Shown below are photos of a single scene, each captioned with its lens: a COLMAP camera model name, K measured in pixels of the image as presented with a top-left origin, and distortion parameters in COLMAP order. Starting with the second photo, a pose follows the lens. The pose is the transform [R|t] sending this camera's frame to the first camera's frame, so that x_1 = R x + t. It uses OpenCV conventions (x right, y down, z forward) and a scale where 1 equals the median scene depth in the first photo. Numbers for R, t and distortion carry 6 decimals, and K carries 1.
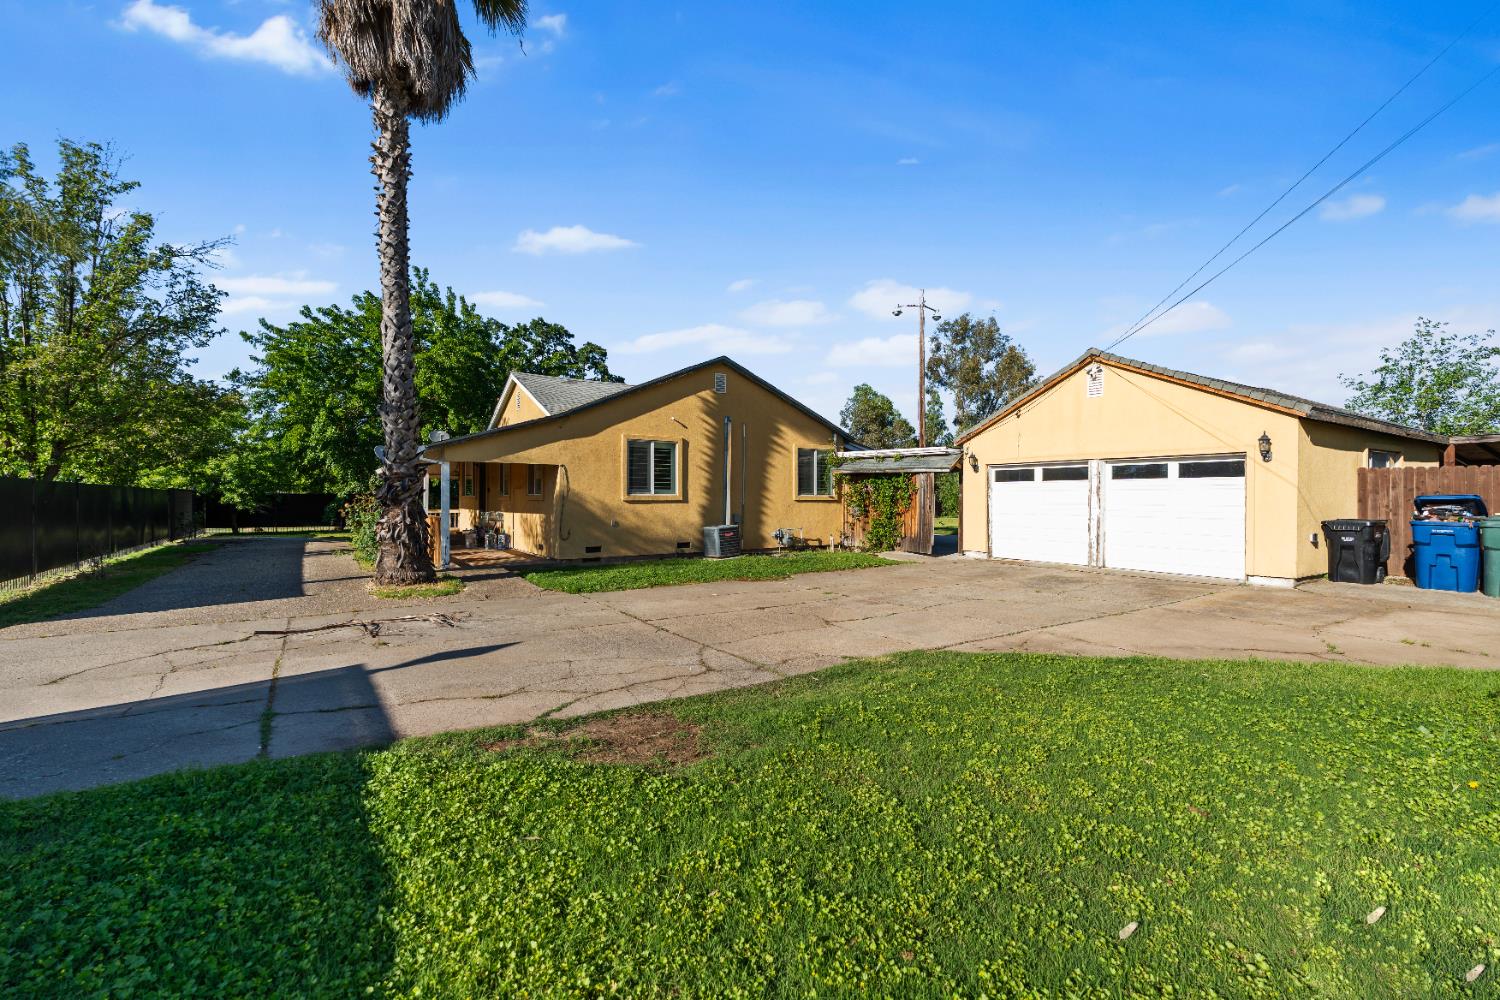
lens RADIAL K [[653.8, 0, 750.0], [0, 653.8, 500.0], [0, 0, 1]] dist [-0.008826, 0.000499]
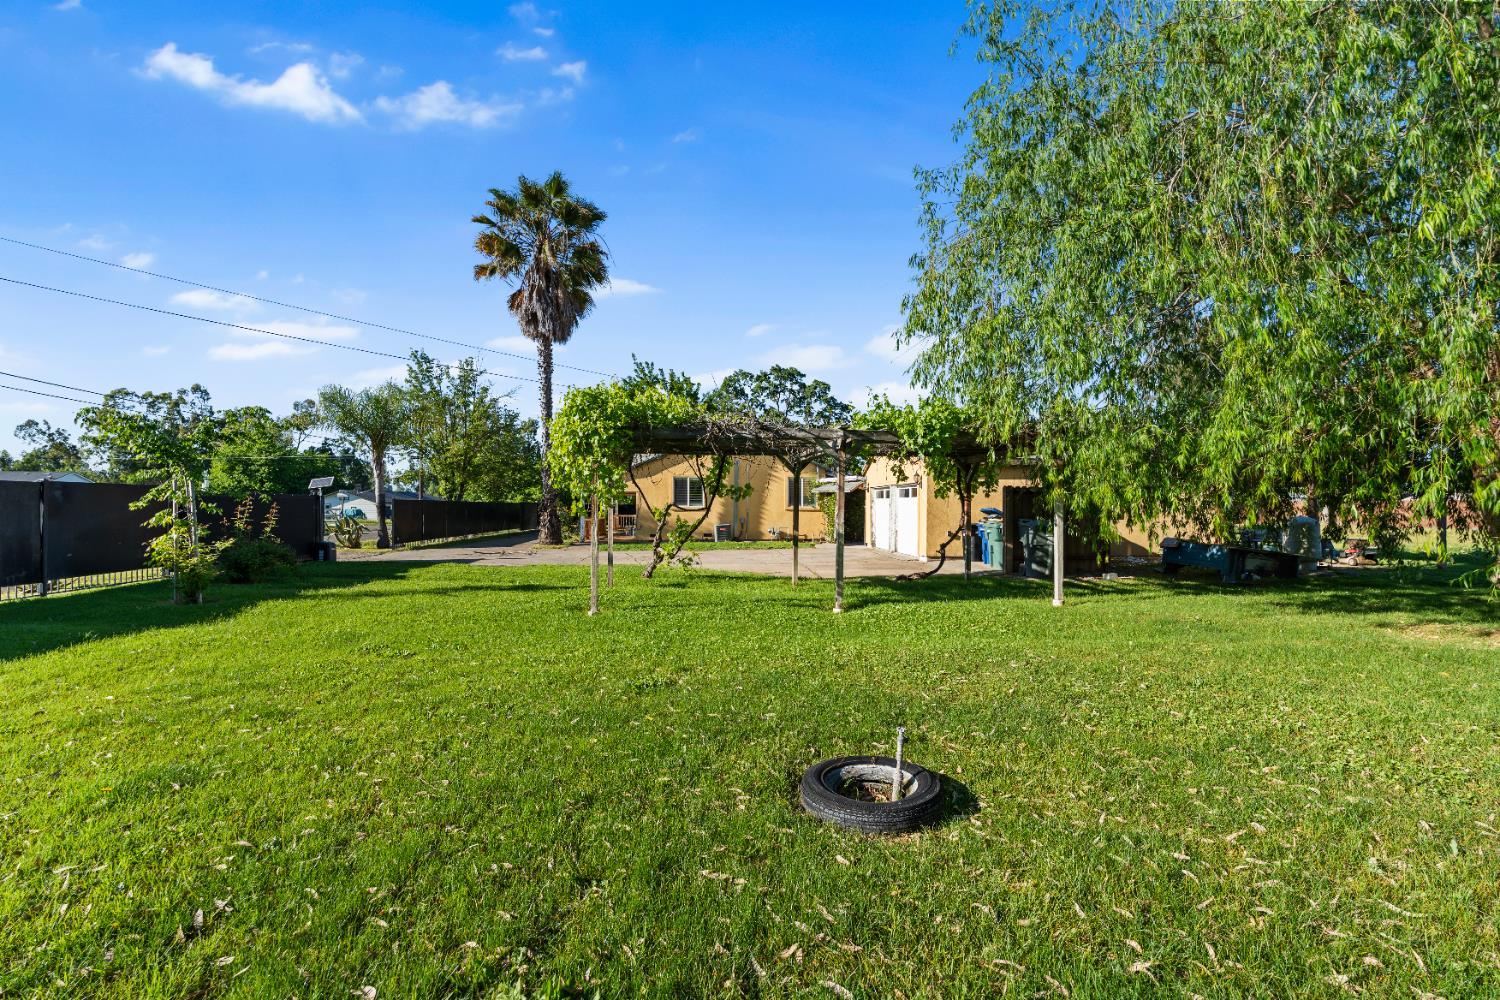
lens RADIAL K [[653.8, 0, 750.0], [0, 653.8, 500.0], [0, 0, 1]] dist [-0.008826, 0.000499]
pose [[0.880140, -0.004725, -0.474690, 0.800321], [-0.000792, 0.999934, -0.011422, -0.004892], [0.474713, 0.010429, 0.880079, -0.479557]]
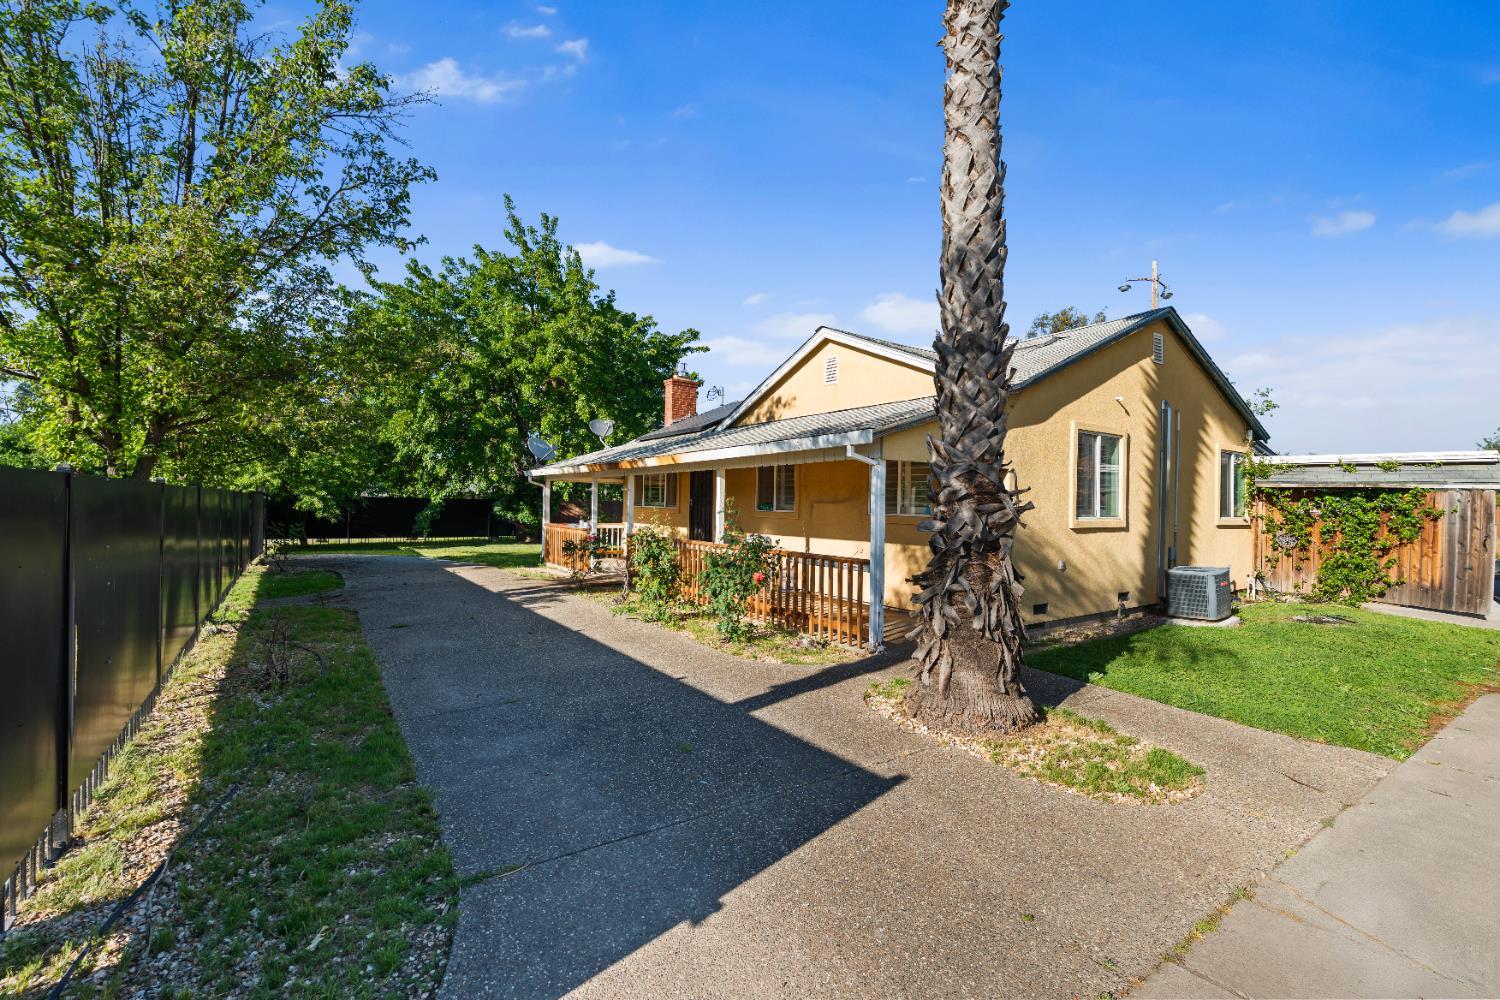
lens RADIAL K [[653.8, 0, 750.0], [0, 653.8, 500.0], [0, 0, 1]] dist [-0.008826, 0.000499]
pose [[0.999806, 0.015399, 0.012276, -0.434420], [-0.015337, 0.999870, -0.005070, -0.015954], [-0.012352, 0.004880, 0.999912, 0.331454]]
